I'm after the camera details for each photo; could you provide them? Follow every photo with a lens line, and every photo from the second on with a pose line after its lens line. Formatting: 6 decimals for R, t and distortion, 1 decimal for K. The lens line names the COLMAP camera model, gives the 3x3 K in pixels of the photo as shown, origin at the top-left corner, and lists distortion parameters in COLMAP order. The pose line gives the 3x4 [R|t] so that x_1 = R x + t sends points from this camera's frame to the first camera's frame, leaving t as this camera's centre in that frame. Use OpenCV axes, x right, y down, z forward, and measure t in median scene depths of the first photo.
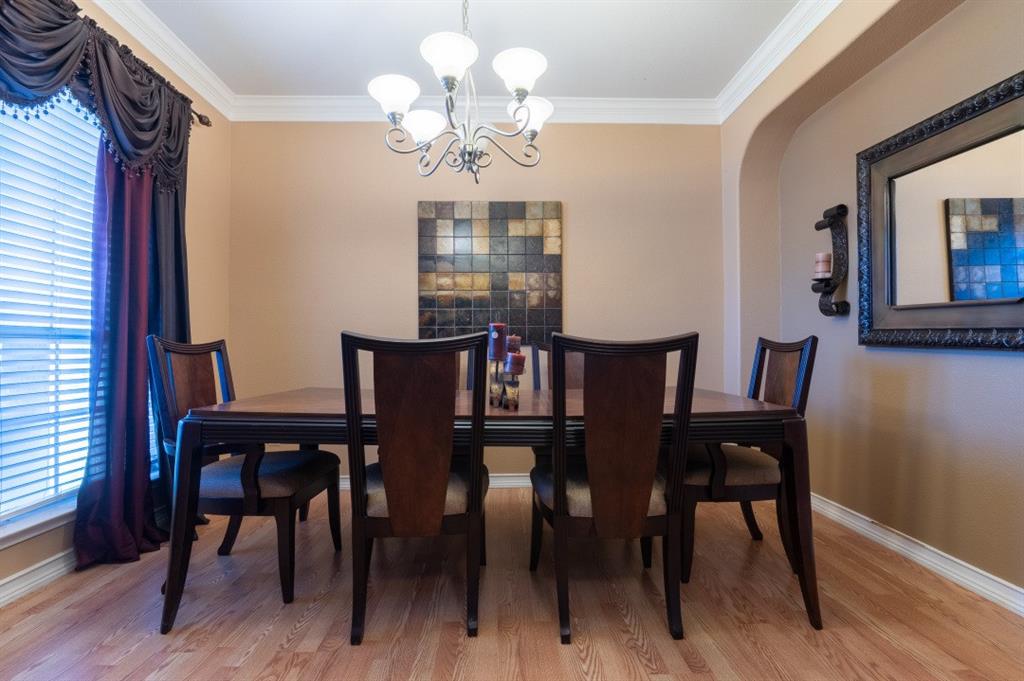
lens RADIAL K [[470.7, 0, 505.5], [0, 470.7, 341.5], [0, 0, 1]] dist [-0.017897, -0.000882]
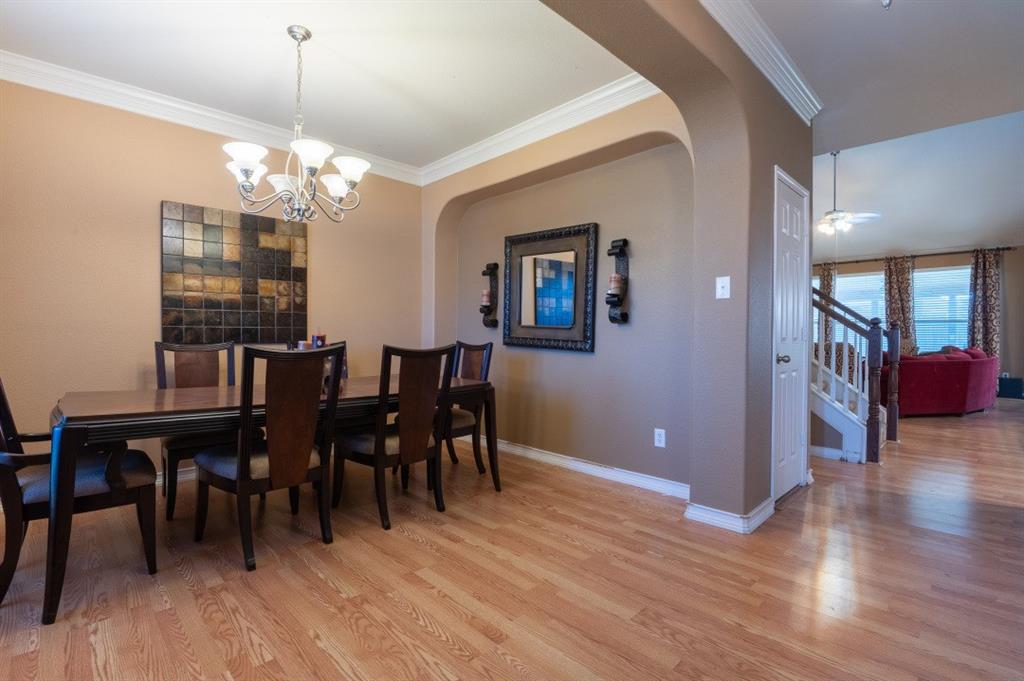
lens RADIAL K [[470.7, 0, 505.5], [0, 470.7, 341.5], [0, 0, 1]] dist [-0.017897, -0.000882]
pose [[0.736643, -0.002067, 0.676278, -0.412251], [-0.018396, 0.999564, 0.023093, -0.044754], [-0.676031, -0.029453, 0.736284, -0.299064]]
